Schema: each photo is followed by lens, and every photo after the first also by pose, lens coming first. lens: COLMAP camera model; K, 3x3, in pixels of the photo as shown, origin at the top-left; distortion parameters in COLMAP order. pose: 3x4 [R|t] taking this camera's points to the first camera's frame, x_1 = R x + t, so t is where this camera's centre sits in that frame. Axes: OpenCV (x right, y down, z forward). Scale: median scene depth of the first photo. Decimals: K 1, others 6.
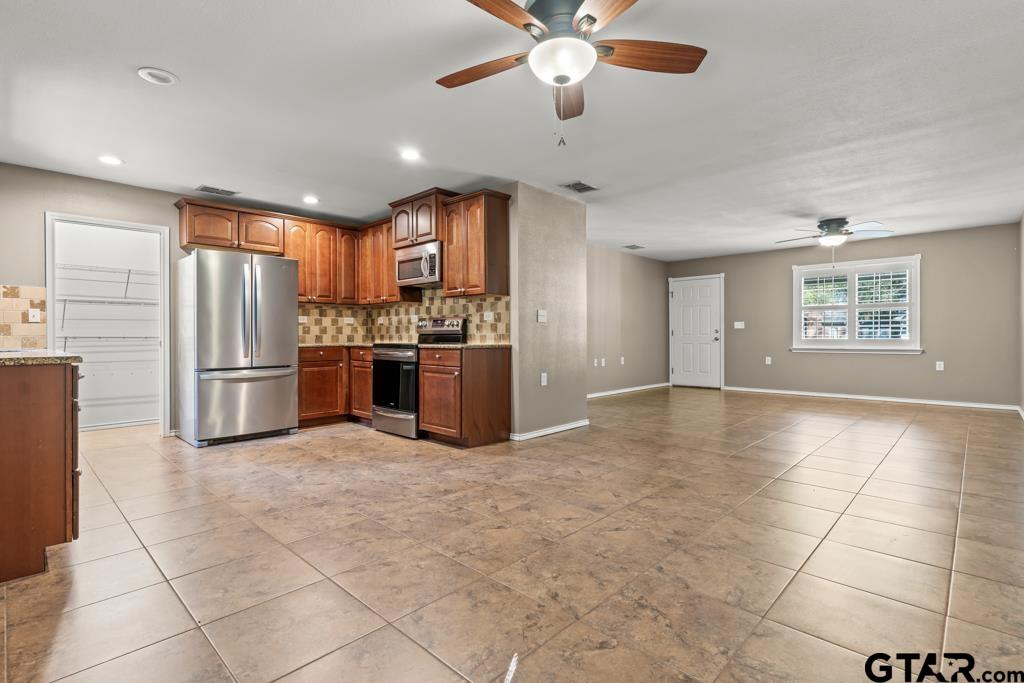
lens RADIAL K [[489.6, 0, 506.2], [0, 489.6, 337.1], [0, 0, 1]] dist [0.001770, 0.001289]
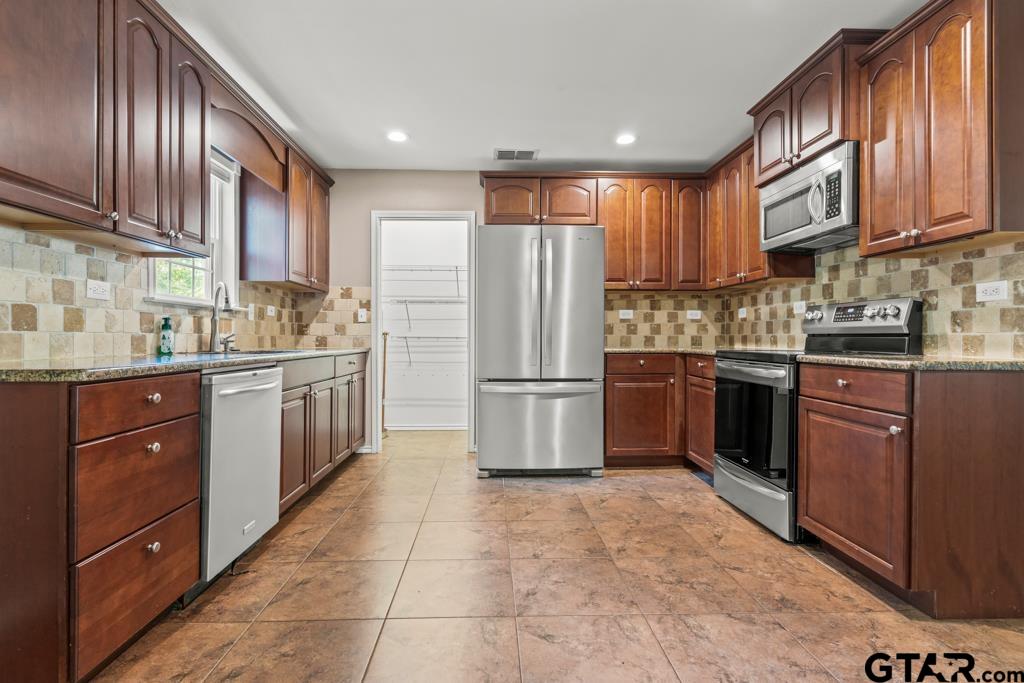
lens RADIAL K [[489.6, 0, 506.2], [0, 489.6, 337.1], [0, 0, 1]] dist [0.001770, 0.001289]
pose [[0.721019, 0.004629, -0.692900, -0.044318], [-0.006170, 0.999981, 0.000260, -0.001380], [0.692888, 0.004087, 0.721034, 0.407635]]
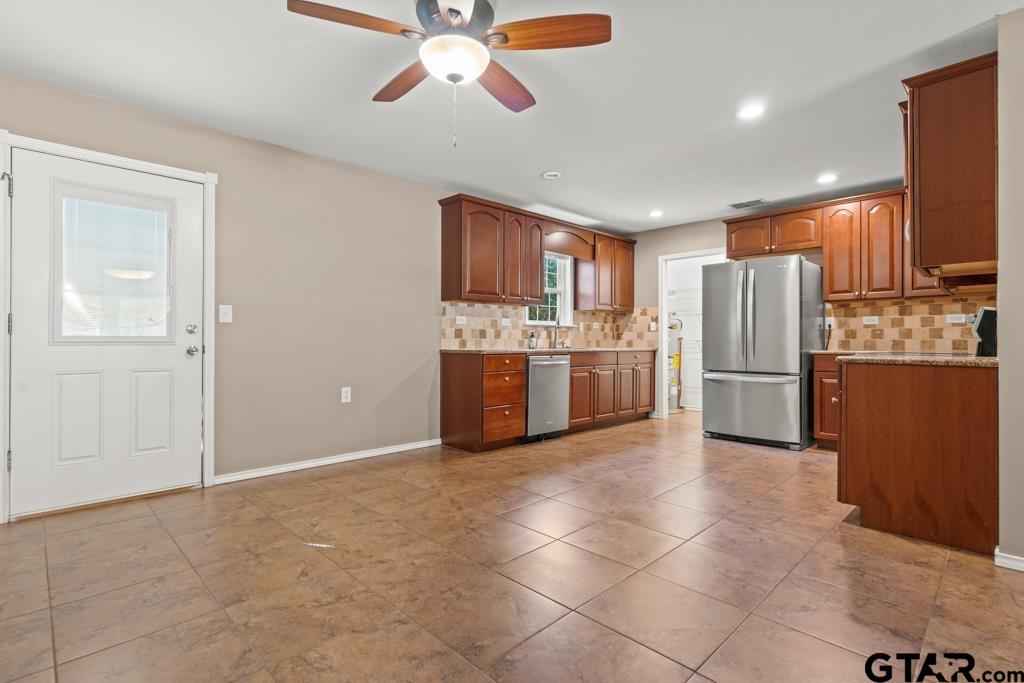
lens RADIAL K [[489.6, 0, 506.2], [0, 489.6, 337.1], [0, 0, 1]] dist [0.001770, 0.001289]
pose [[-0.029570, -0.002713, -0.999559, 0.478575], [-0.004974, 0.999984, -0.002567, -0.004372], [0.999550, 0.004896, -0.029583, 0.501590]]
